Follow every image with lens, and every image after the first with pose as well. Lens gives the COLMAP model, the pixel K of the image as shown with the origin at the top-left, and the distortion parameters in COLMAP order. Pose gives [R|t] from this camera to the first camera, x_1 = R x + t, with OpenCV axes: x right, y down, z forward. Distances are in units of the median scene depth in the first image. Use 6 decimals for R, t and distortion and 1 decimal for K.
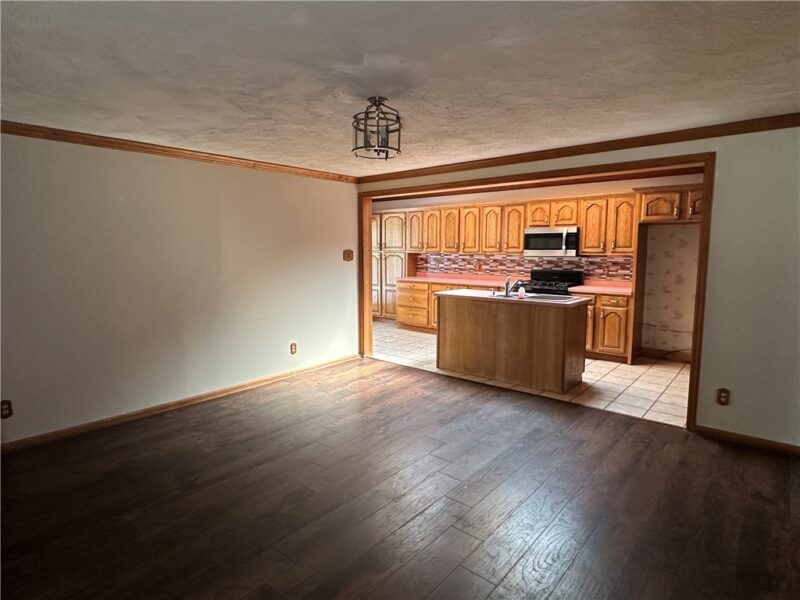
lens RADIAL K [[443.4, 0, 396.3], [0, 443.4, 299.2], [0, 0, 1]] dist [-0.004638, -0.001255]
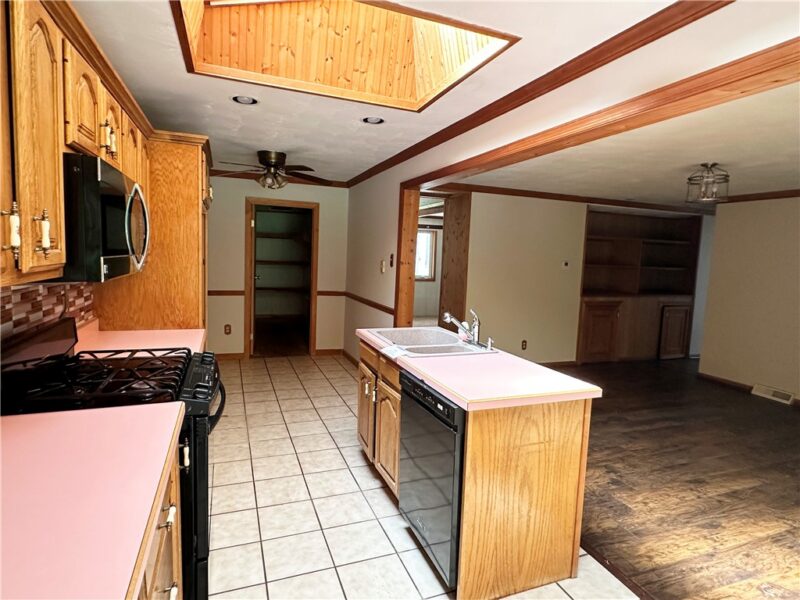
lens RADIAL K [[443.4, 0, 398.6], [0, 443.4, 295.4], [0, 0, 1]] dist [-0.004638, -0.001255]
pose [[-0.881047, -0.074699, 0.467093, 0.073028], [0.018242, 0.981353, 0.191349, -0.175302], [-0.472676, 0.177108, -0.863255, 1.492384]]
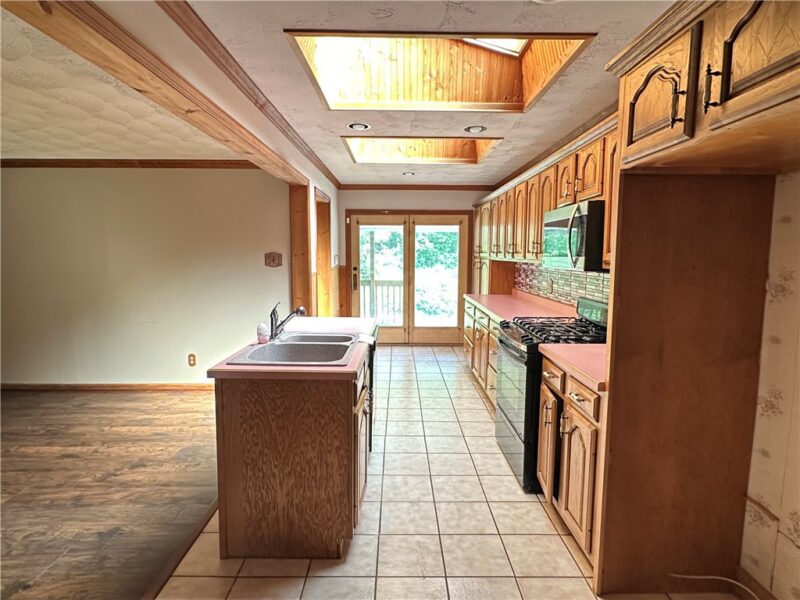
lens RADIAL K [[443.4, 0, 400.1], [0, 443.4, 301.3], [0, 0, 1]] dist [-0.004638, -0.001255]
pose [[0.657494, 0.087351, -0.748379, 0.744936], [-0.093872, 0.995015, 0.033666, -0.082452], [0.747589, 0.048117, 0.662416, 0.731944]]
